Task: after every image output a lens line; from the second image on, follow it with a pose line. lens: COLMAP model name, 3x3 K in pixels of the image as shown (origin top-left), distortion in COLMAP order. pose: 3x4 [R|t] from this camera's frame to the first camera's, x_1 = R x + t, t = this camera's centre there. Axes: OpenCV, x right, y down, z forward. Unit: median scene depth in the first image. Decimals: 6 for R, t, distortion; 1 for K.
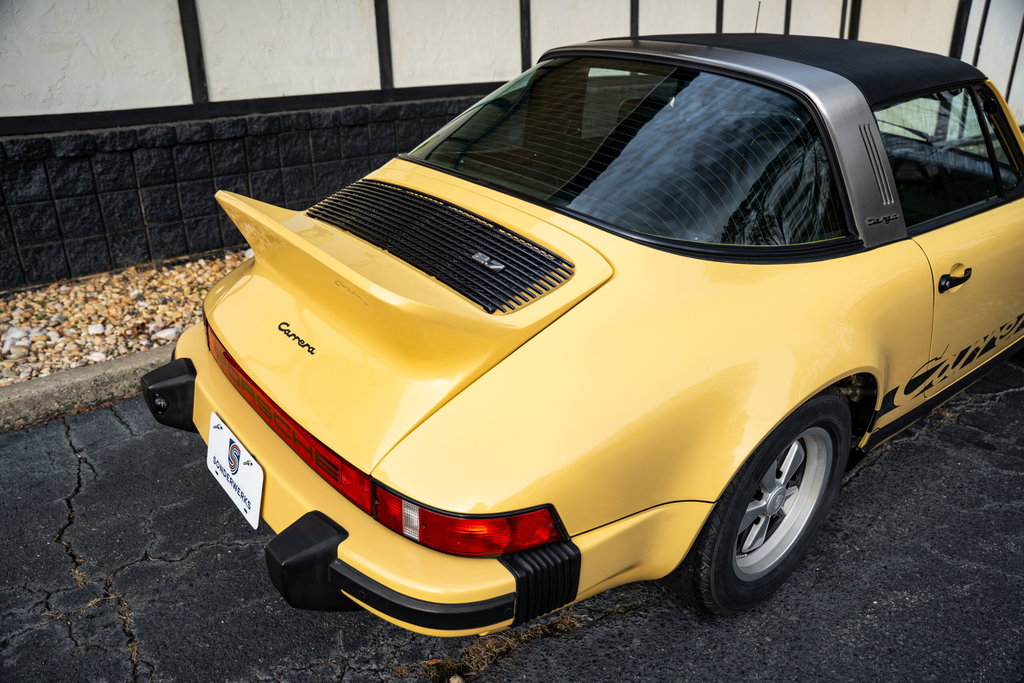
lens RADIAL K [[764.1, 0, 516.6], [0, 764.1, 346.3], [0, 0, 1]] dist [-0.091659, 0.053440]
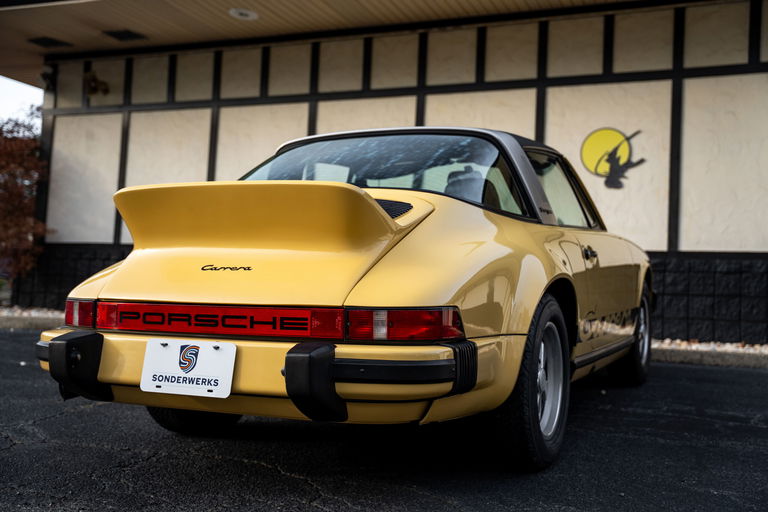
lens RADIAL K [[883.3, 0, 389.4], [0, 883.3, 256.4], [0, 0, 1]] dist [0.047937, 0.000000]
pose [[0.894955, -0.029777, 0.445163, -0.333064], [0.219342, 0.898231, -0.380881, 0.288603], [-0.388517, 0.438514, 0.810407, -0.181542]]
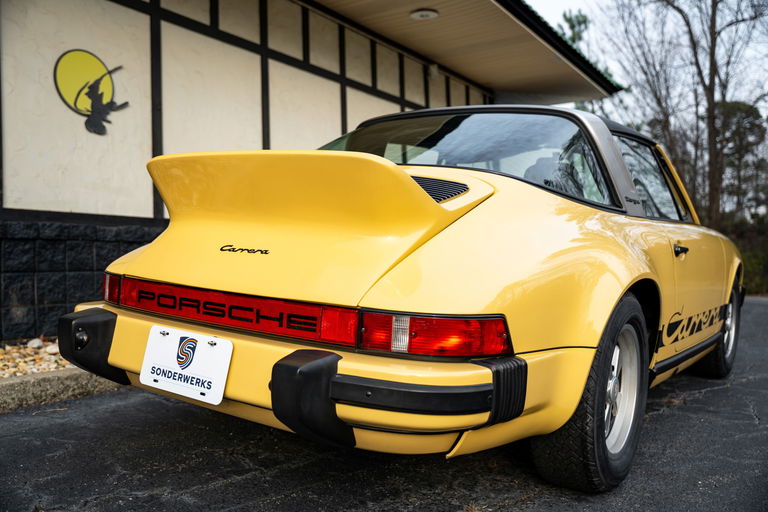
lens RADIAL K [[690.4, 0, 389.6], [0, 690.4, 262.0], [0, 0, 1]] dist [-0.042617, 0.063554]
pose [[0.959428, 0.003394, 0.281933, -0.171389], [0.104717, 0.924117, -0.367480, 0.194071], [-0.261787, 0.382094, 0.886269, -0.003718]]
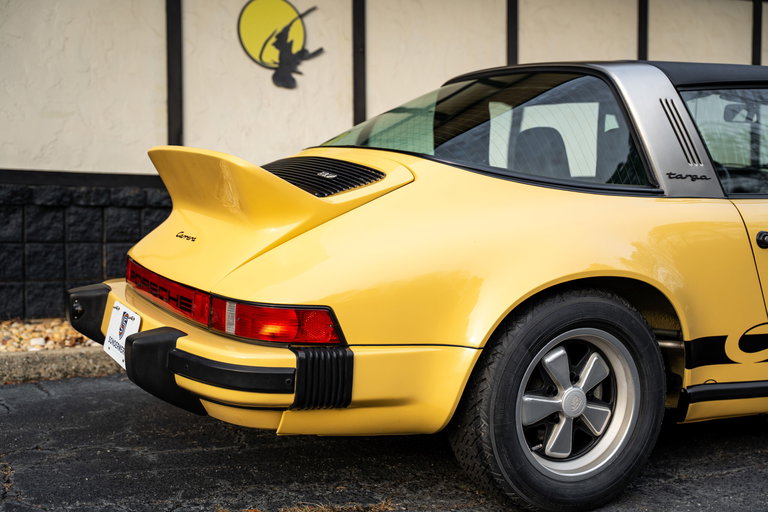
lens RADIAL K [[1006.0, 0, 389.1], [0, 1006.0, 255.1], [0, 0, 1]] dist [0.092302, 0.000000]
pose [[0.978477, 0.023681, -0.204993, 0.187057], [-0.093466, 0.936512, -0.337948, 0.261663], [0.183976, 0.349834, 0.918569, -0.238965]]
